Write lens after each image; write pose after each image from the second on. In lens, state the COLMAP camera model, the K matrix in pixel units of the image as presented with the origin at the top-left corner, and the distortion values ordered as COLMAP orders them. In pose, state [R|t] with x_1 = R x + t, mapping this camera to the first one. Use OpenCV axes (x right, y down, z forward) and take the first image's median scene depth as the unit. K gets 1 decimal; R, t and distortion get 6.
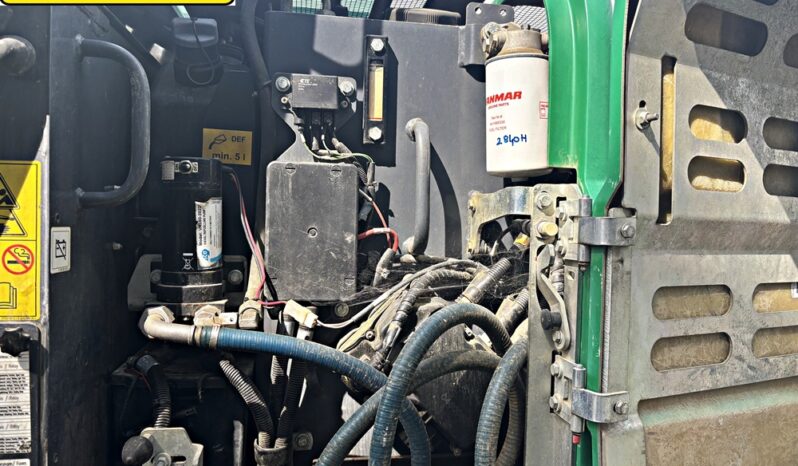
lens RADIAL K [[600.8, 0, 406.1], [0, 600.8, 229.2], [0, 0, 1]] dist [0.048036, -0.051433]
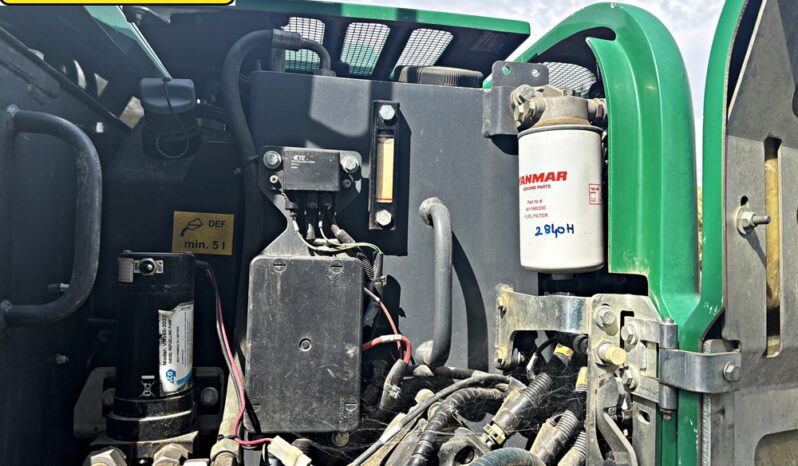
lens RADIAL K [[600.8, 0, 397.8], [0, 600.8, 238.2], [0, 0, 1]] dist [0.048036, -0.051433]
pose [[0.999995, 0.002946, 0.000950, -0.034707], [-0.002895, 0.998768, -0.049547, -0.096688], [-0.001095, 0.049544, 0.998771, 0.194013]]
